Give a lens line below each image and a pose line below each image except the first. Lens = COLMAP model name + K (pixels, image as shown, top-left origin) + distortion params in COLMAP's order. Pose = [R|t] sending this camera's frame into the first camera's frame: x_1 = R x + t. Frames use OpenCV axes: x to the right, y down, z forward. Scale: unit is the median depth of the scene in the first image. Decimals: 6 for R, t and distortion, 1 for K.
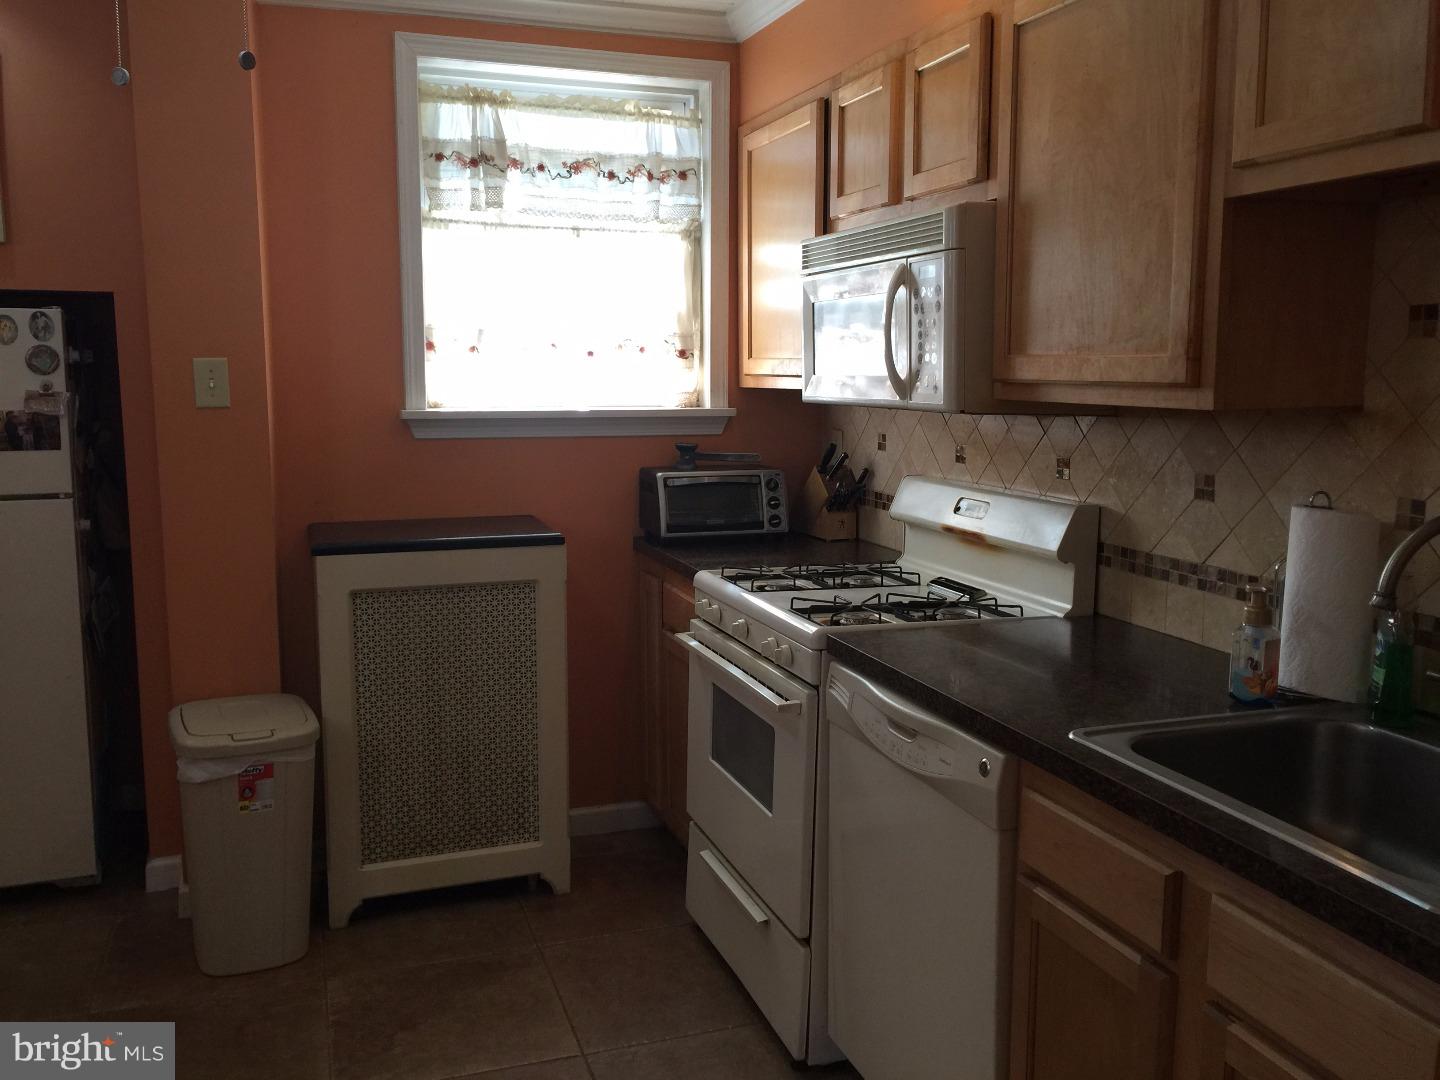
lens RADIAL K [[1217.0, 0, 706.2], [0, 1217.0, 525.9], [0, 0, 1]] dist [0.068236, -0.079738]
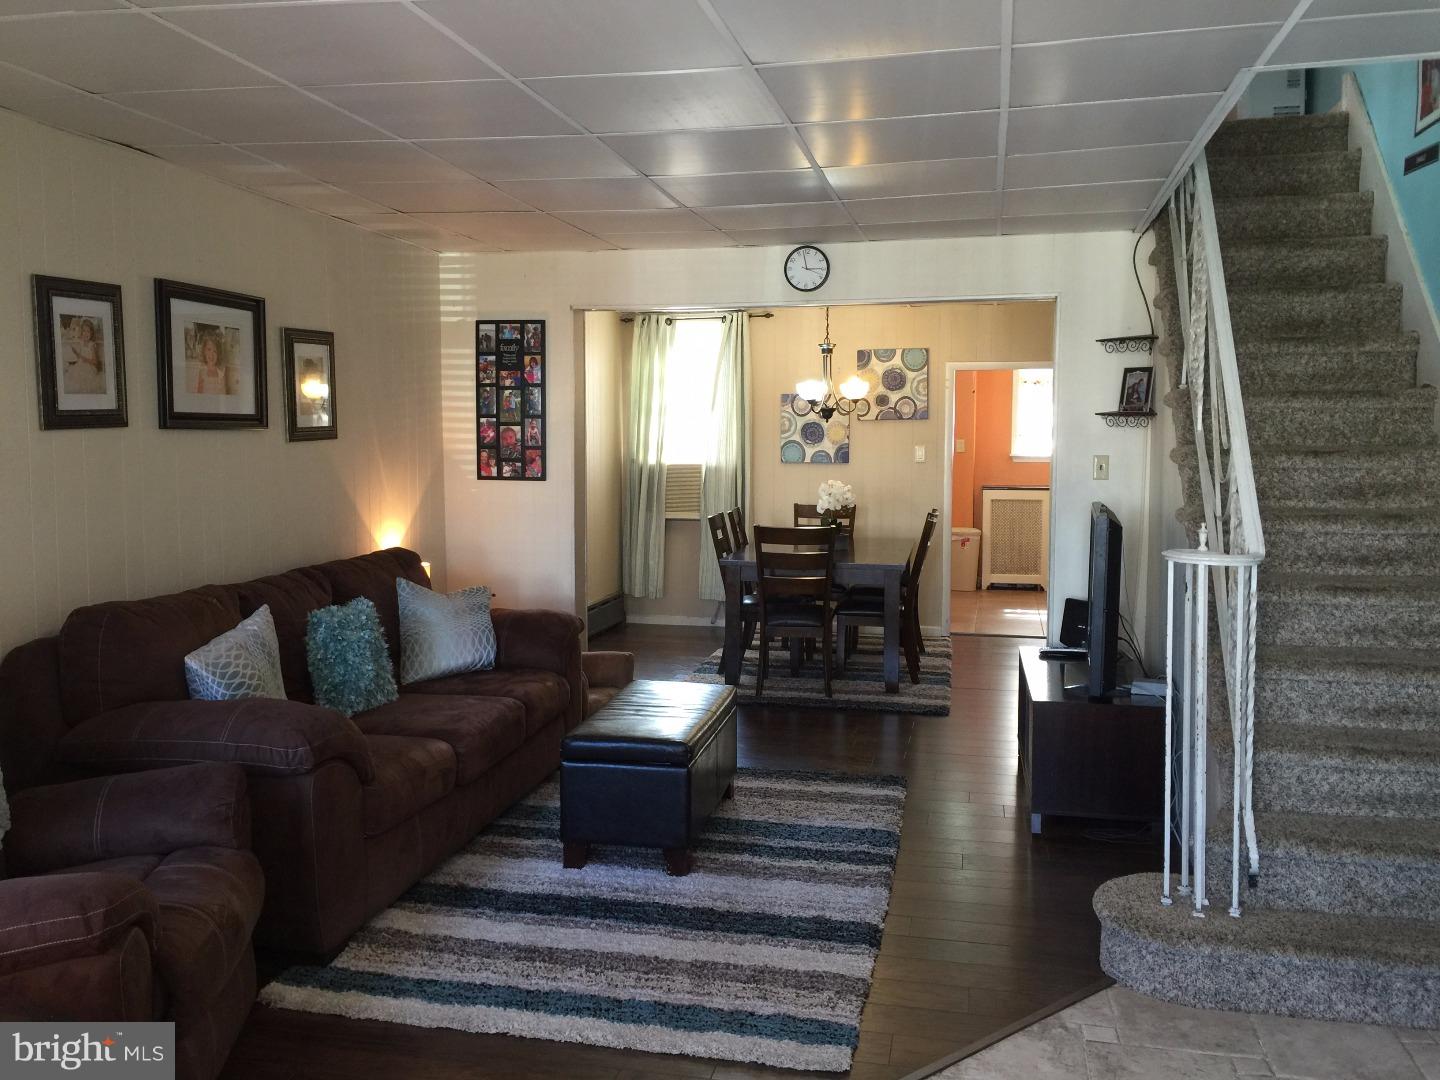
lens RADIAL K [[1228.0, 0, 704.6], [0, 1228.0, 530.2], [0, 0, 1]] dist [0.079682, -0.106343]
pose [[0.850673, 0.037250, -0.524374, 0.977036], [-0.067361, 0.996987, -0.038455, 0.358309], [0.521361, 0.068035, 0.850620, -2.752090]]
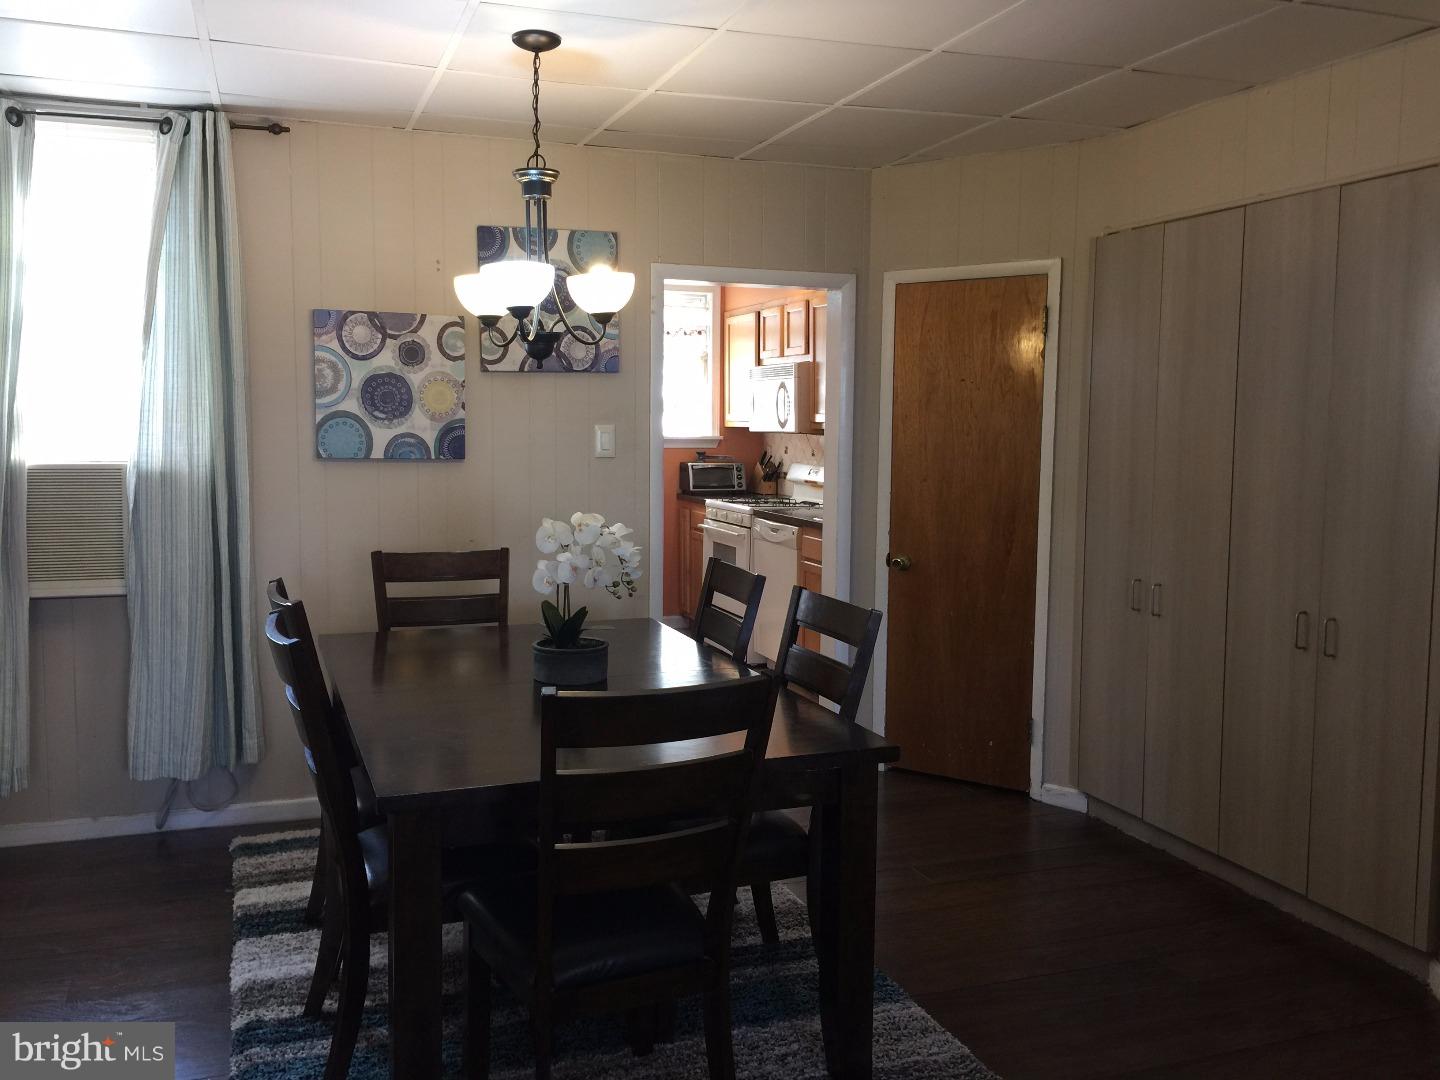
lens RADIAL K [[1213.2, 0, 706.9], [0, 1213.2, 527.5], [0, 0, 1]] dist [0.076425, -0.085956]
pose [[0.999950, 0.003565, 0.009350, -0.030350], [-0.003195, 0.999224, -0.039254, 0.192580], [-0.009483, 0.039222, 0.999186, -1.471511]]
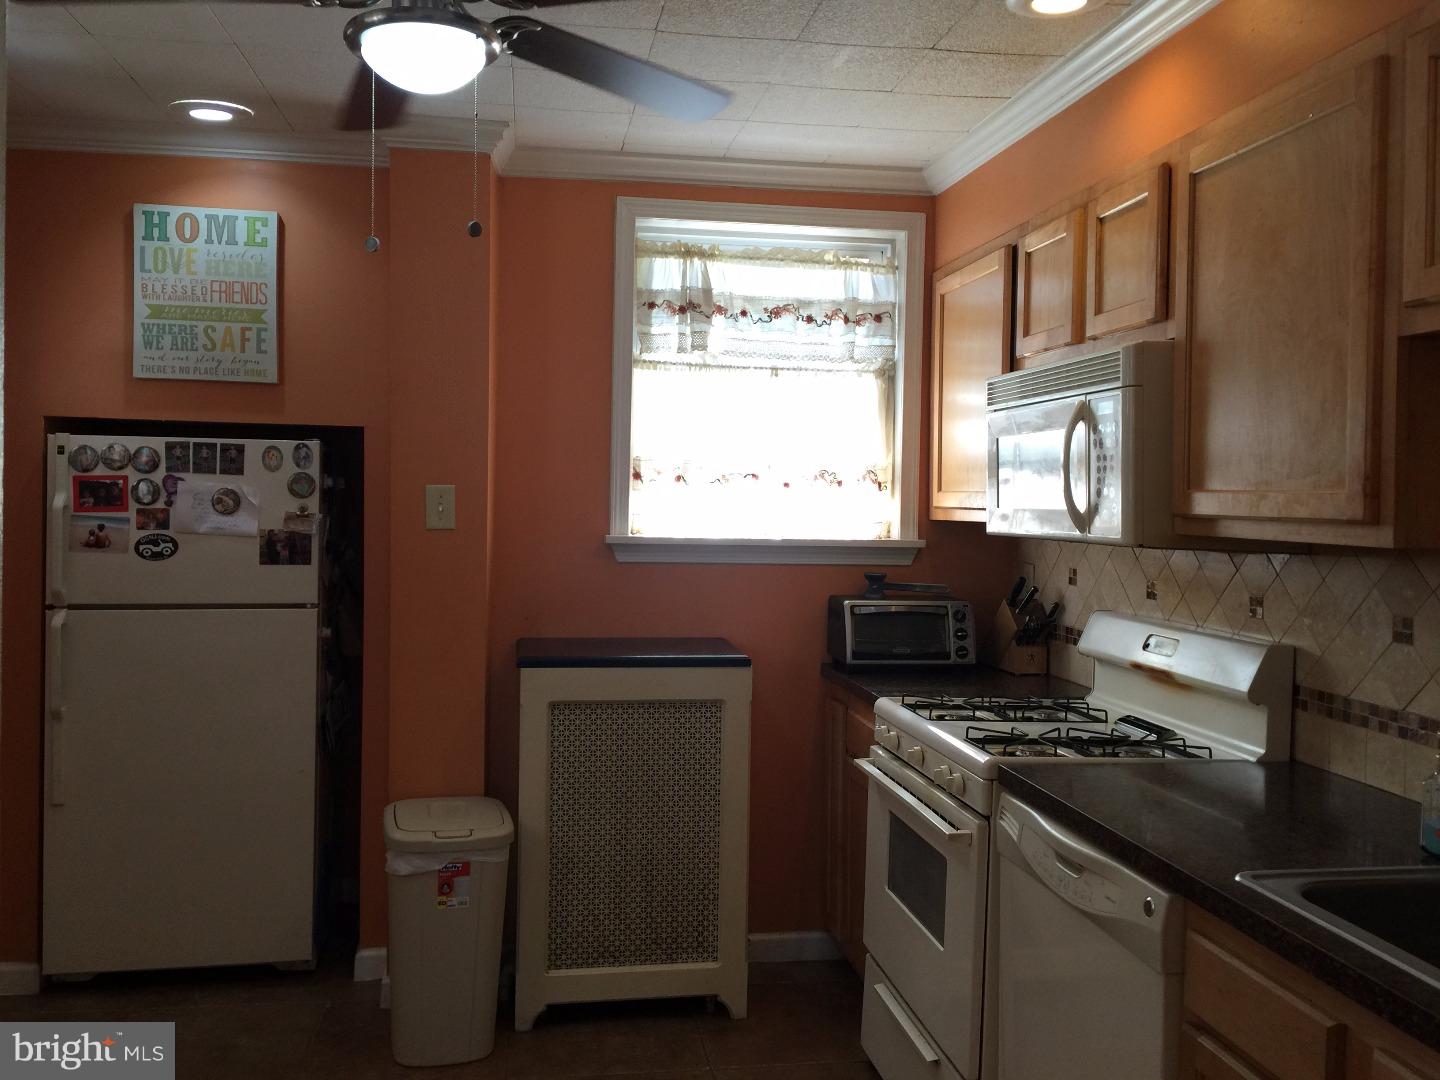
lens RADIAL K [[1213.2, 0, 706.9], [0, 1213.2, 527.5], [0, 0, 1]] dist [0.076425, -0.085956]
pose [[0.984246, 0.019057, -0.175773, 0.028198], [-0.037858, 0.993832, -0.104234, 0.007352], [0.172702, 0.109246, 0.978897, -0.033004]]
